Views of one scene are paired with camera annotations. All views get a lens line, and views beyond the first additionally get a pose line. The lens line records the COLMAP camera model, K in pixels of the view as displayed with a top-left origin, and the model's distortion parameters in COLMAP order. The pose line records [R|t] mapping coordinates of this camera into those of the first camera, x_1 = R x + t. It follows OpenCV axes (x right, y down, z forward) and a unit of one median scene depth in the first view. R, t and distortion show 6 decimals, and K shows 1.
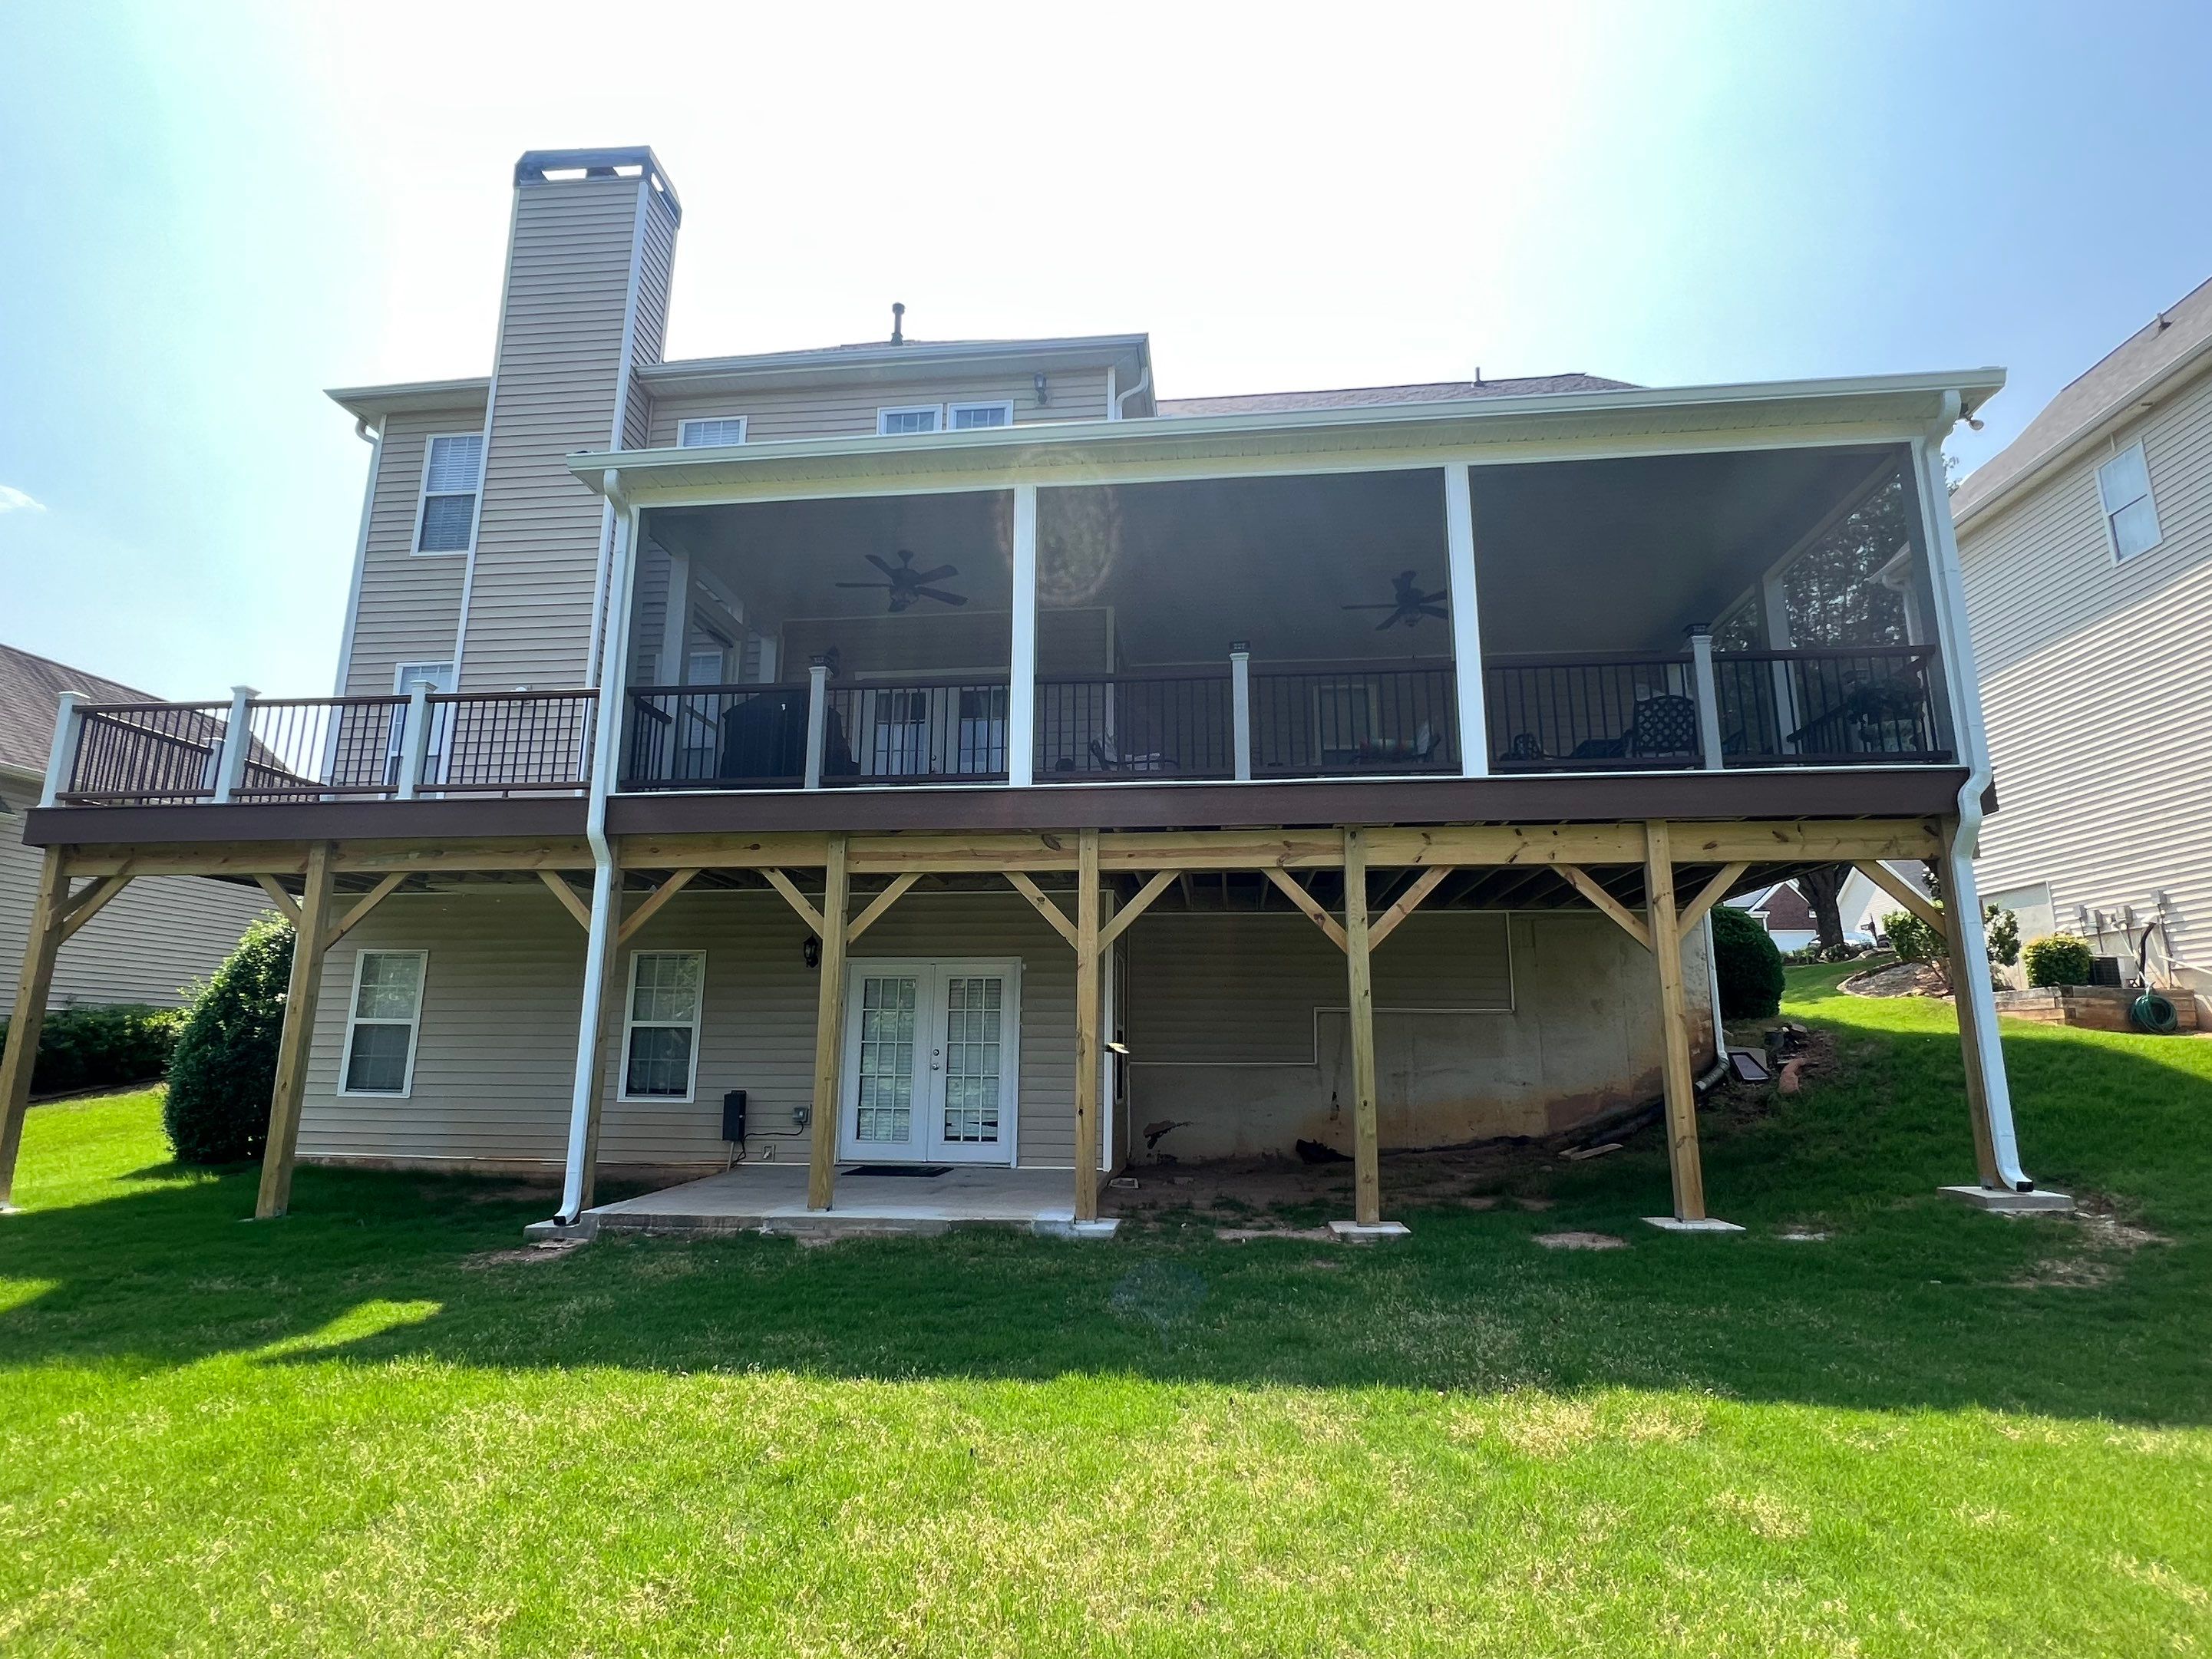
lens RADIAL K [[1103.8, 0, 1102.0], [0, 1103.8, 832.2], [0, 0, 1]] dist [0.000810, 0.000372]
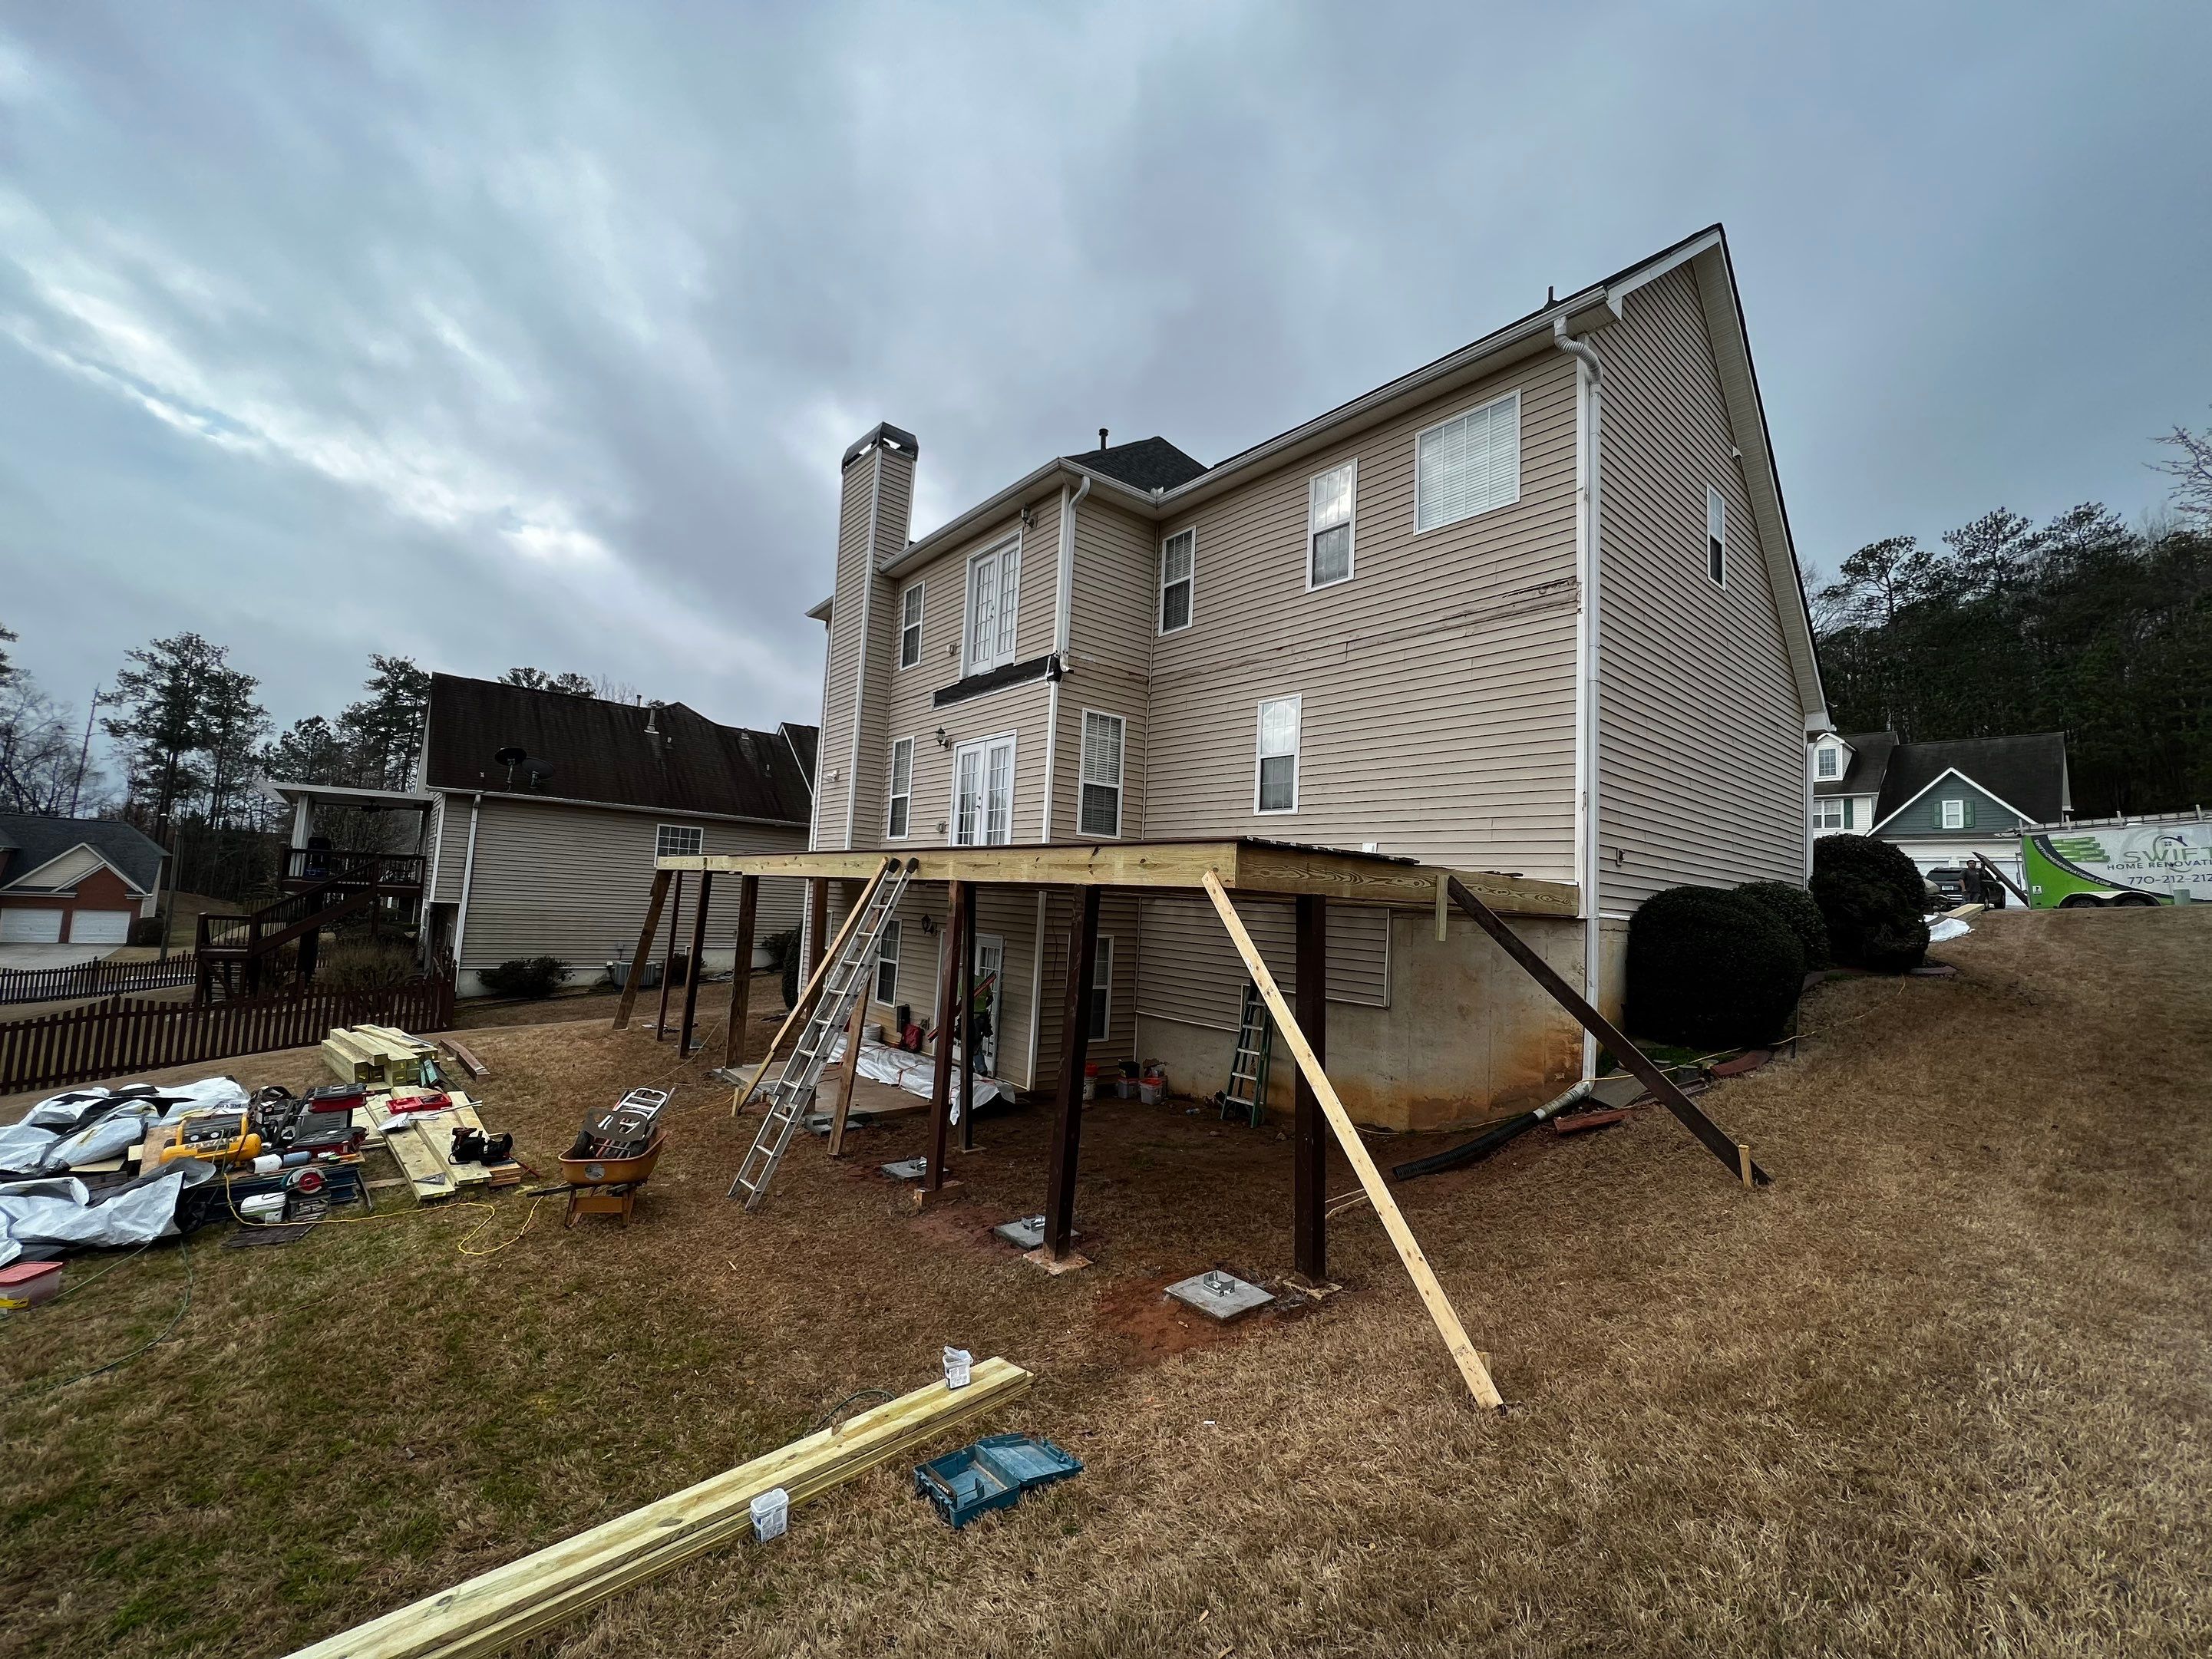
lens RADIAL K [[887.1, 0, 1109.8], [0, 887.1, 822.6], [0, 0, 1]] dist [0.000911, 0.000454]
pose [[0.713142, -0.030313, -0.700364, 0.708096], [0.092914, 0.994338, 0.051572, -0.068588], [0.694835, -0.101852, 0.711920, 0.231053]]
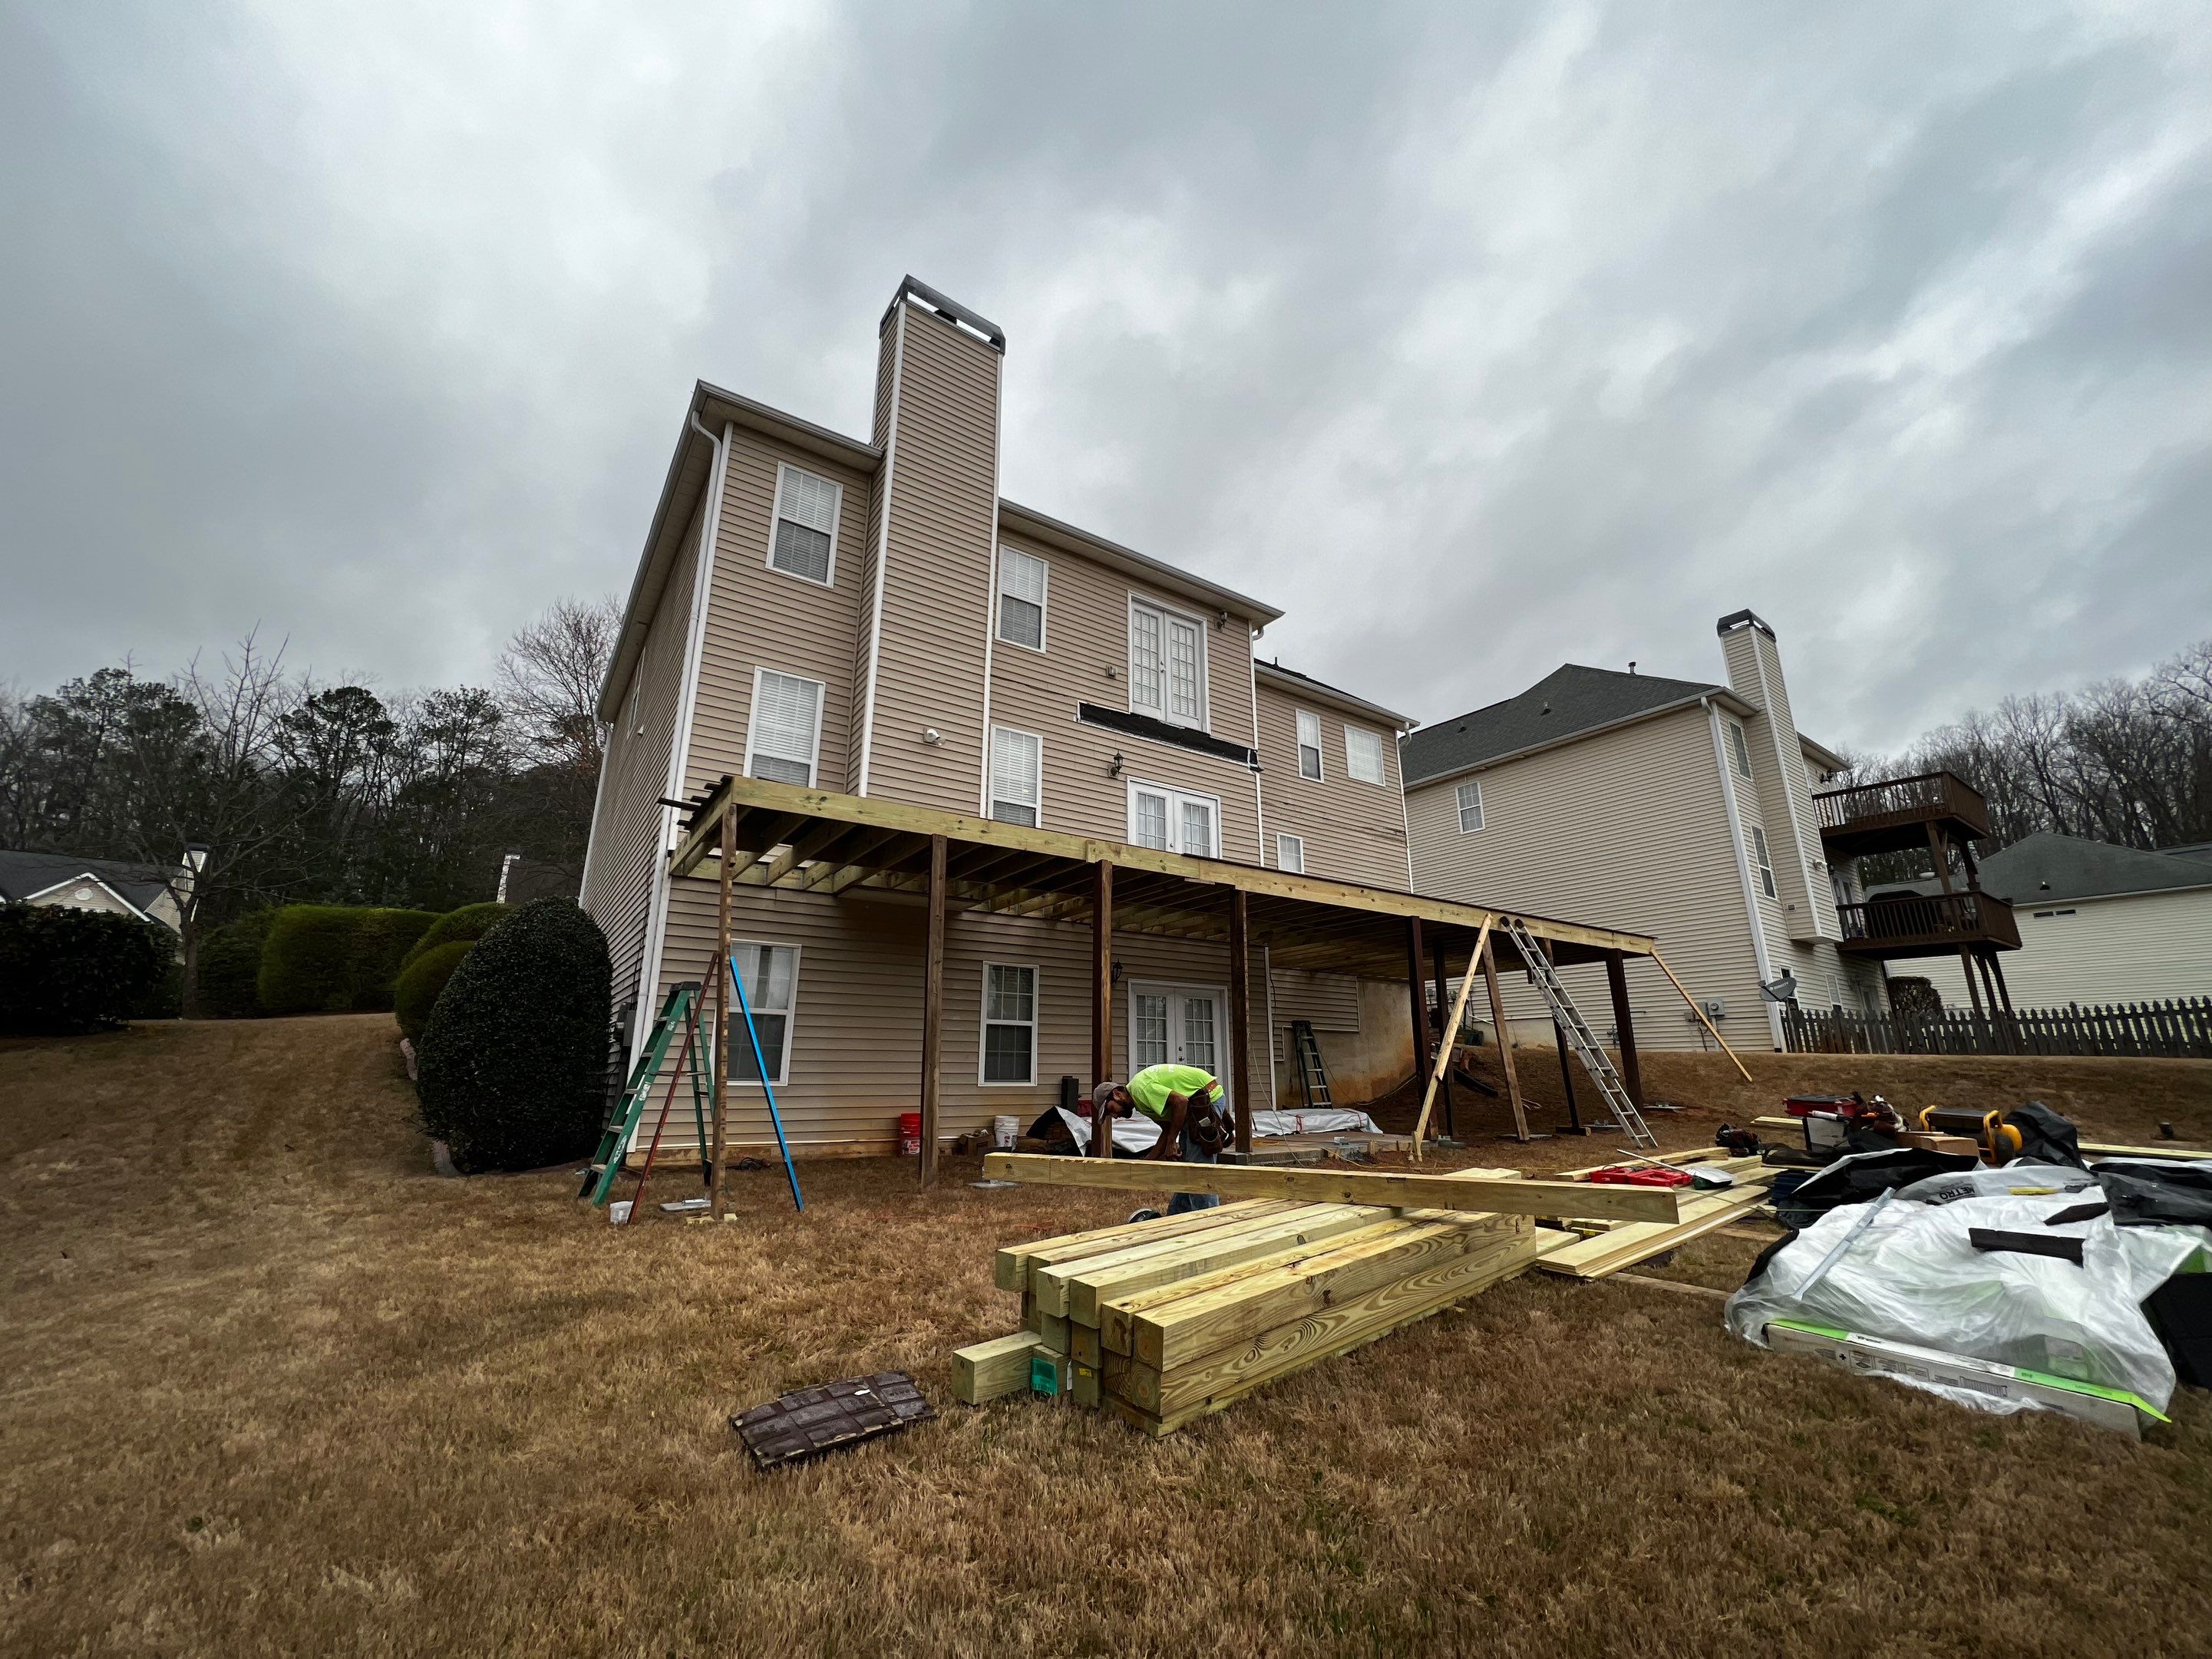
lens RADIAL K [[870.9, 0, 1106.0], [0, 870.9, 829.5], [0, 0, 1]] dist [0.000725, 0.000133]
pose [[0.759687, 0.173931, 0.626596, -0.826336], [-0.127736, 0.984707, -0.118468, 0.052715], [-0.637620, 0.009960, 0.770287, 0.144962]]
